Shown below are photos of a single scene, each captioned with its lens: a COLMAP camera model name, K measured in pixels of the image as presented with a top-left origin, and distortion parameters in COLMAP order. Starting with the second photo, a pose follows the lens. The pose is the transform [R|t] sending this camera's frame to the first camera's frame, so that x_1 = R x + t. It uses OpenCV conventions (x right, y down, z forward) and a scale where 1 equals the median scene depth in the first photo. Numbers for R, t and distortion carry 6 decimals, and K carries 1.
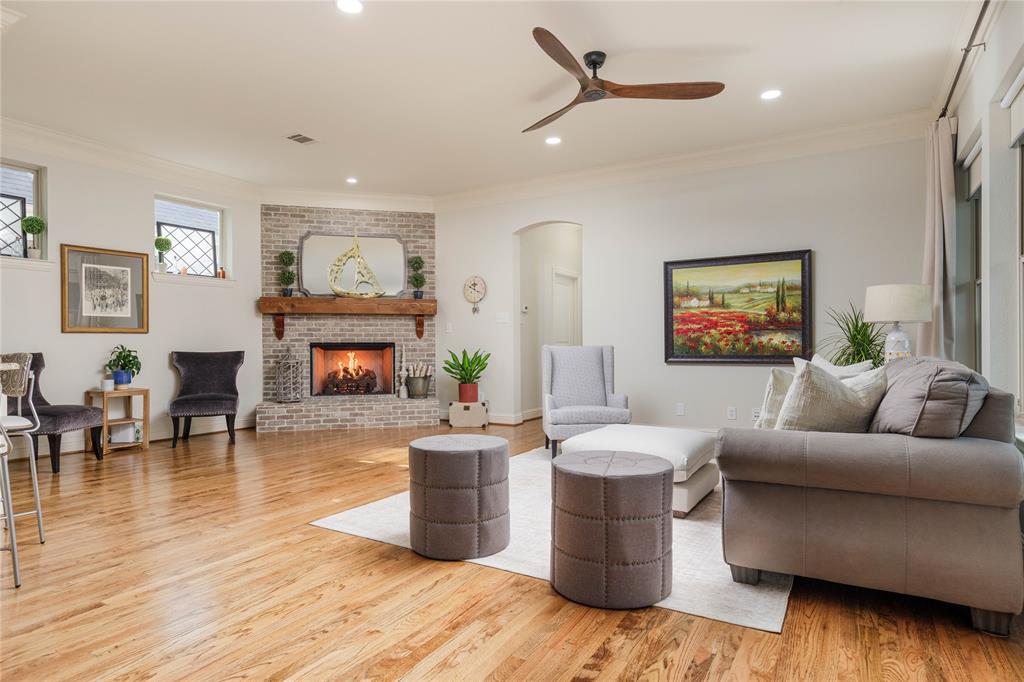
lens RADIAL K [[590.8, 0, 522.3], [0, 590.8, 338.4], [0, 0, 1]] dist [0.006621, 0.002450]
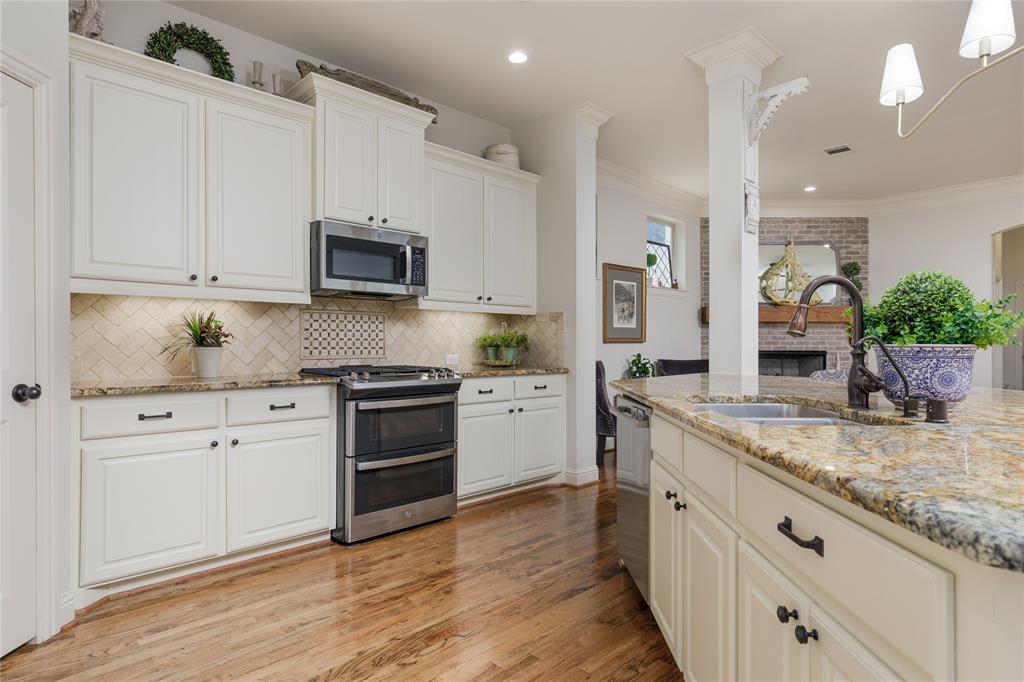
lens RADIAL K [[571.1, 0, 513.8], [0, 571.1, 339.7], [0, 0, 1]] dist [0.007156, 0.002973]
pose [[0.965804, 0.003212, -0.259253, -0.593270], [-0.002606, 0.999993, 0.002681, -0.015838], [0.259260, -0.001913, 0.965806, -0.070780]]
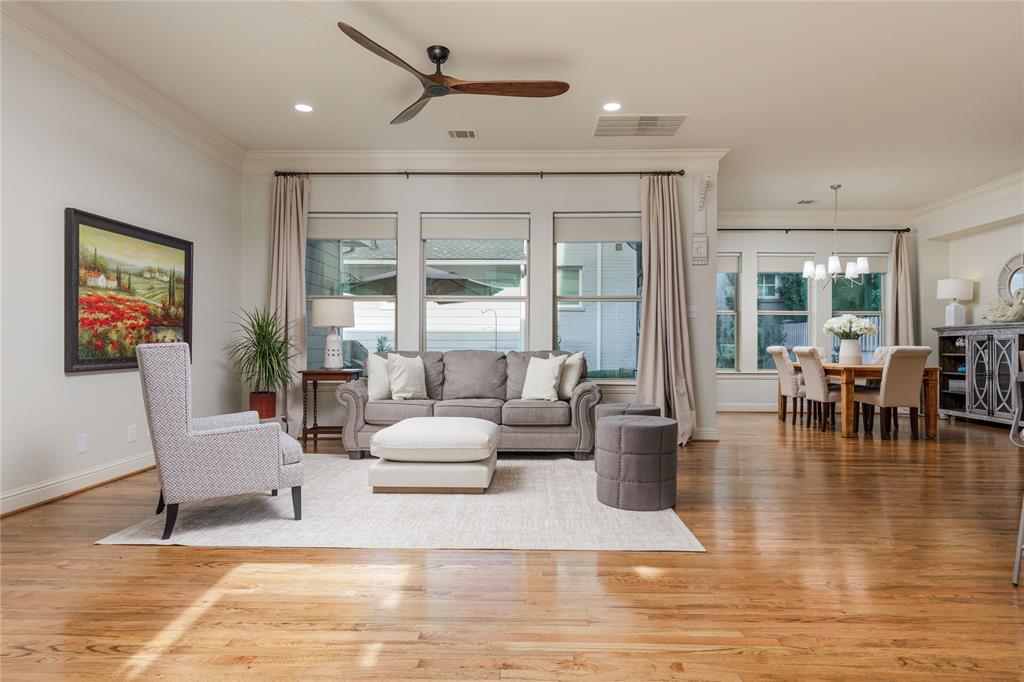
lens RADIAL K [[590.8, 0, 521.9], [0, 590.8, 339.6], [0, 0, 1]] dist [0.006621, 0.002450]
pose [[-0.484919, 0.007000, 0.874531, -0.530160], [-0.006971, 0.999905, -0.011869, 0.011105], [-0.874531, -0.011852, -0.484824, 0.892316]]
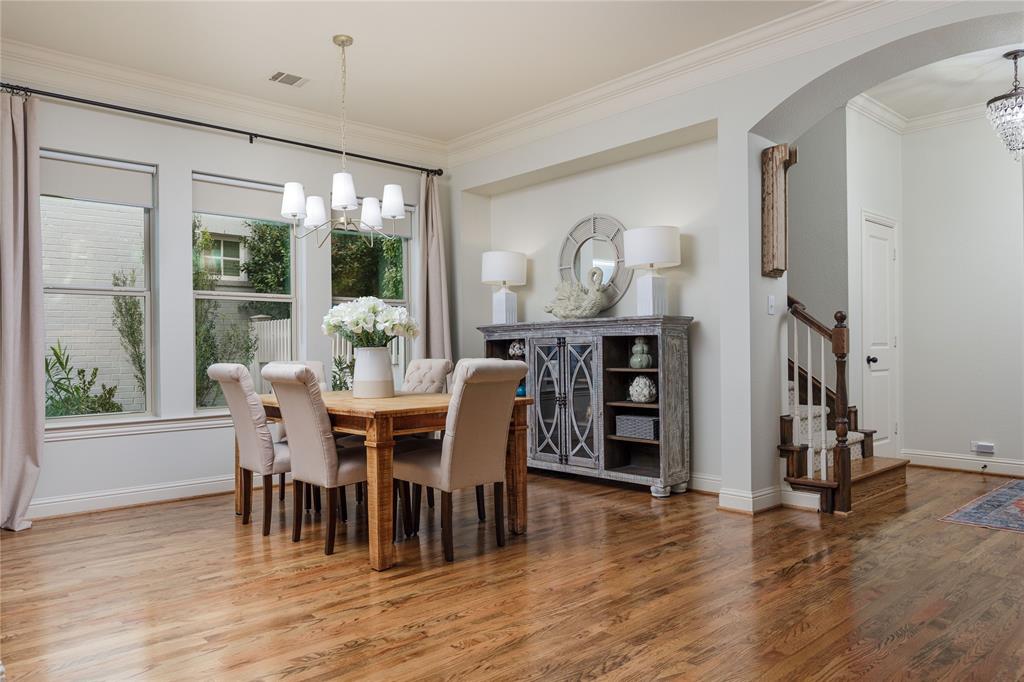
lens RADIAL K [[716.7, 0, 540.0], [0, 716.7, 342.8], [0, 0, 1]] dist [-0.004377, -0.001278]
pose [[-0.961468, 0.016963, 0.274393, -0.156182], [0.013950, 0.999819, -0.012929, -0.001042], [-0.274563, -0.008603, -0.961531, 0.367903]]
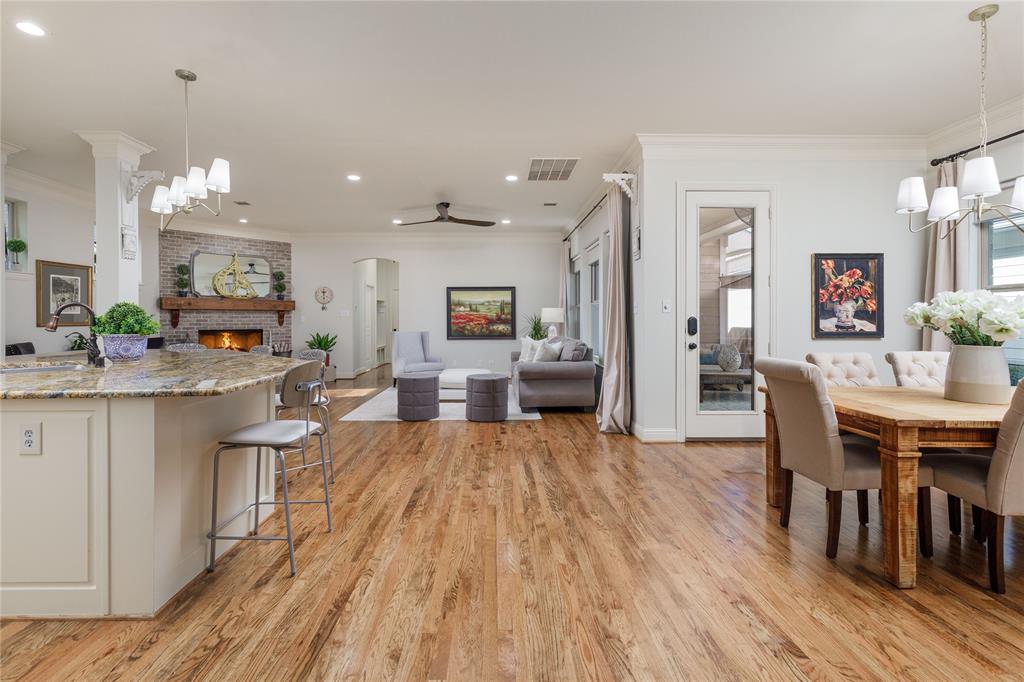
lens RADIAL K [[470.2, 0, 517.1], [0, 470.2, 319.2], [0, 0, 1]] dist [-0.000731, 0.000257]
pose [[0.844037, 0.002179, 0.536280, -0.388980], [-0.006067, 0.999967, 0.005484, -0.034912], [-0.536250, -0.007882, 0.844022, -0.416290]]
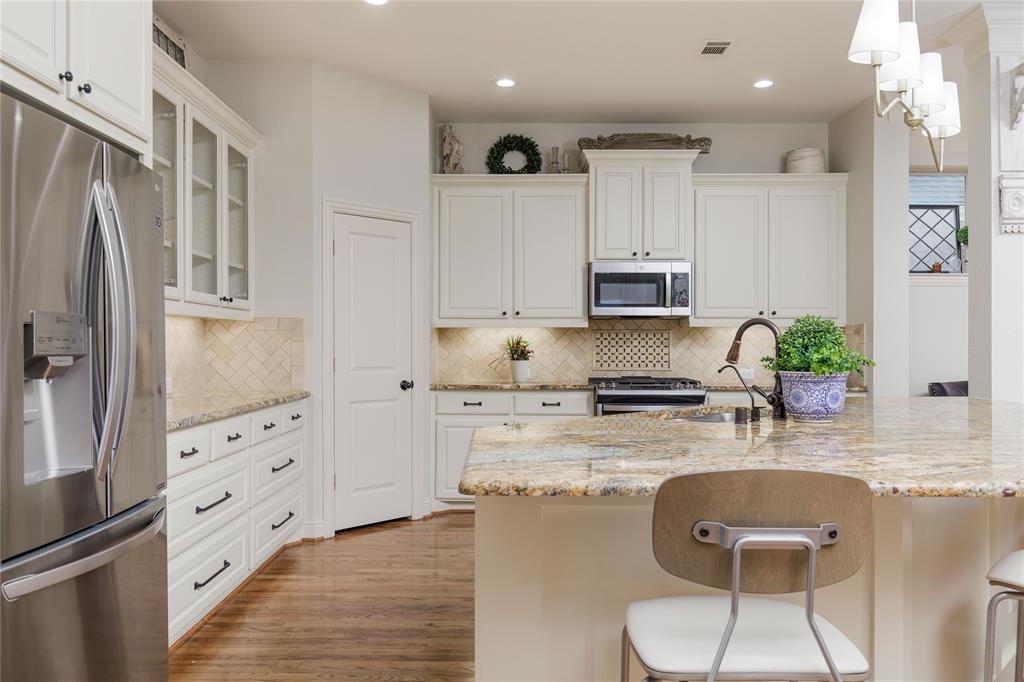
lens RADIAL K [[779.9, 0, 508.7], [0, 779.9, 346.0], [0, 0, 1]] dist [-0.008689, 0.001399]
pose [[0.507107, 0.005994, -0.861862, -0.153006], [0.003848, 0.999950, 0.009219, -0.034102], [0.861874, -0.007992, 0.507059, -0.159861]]
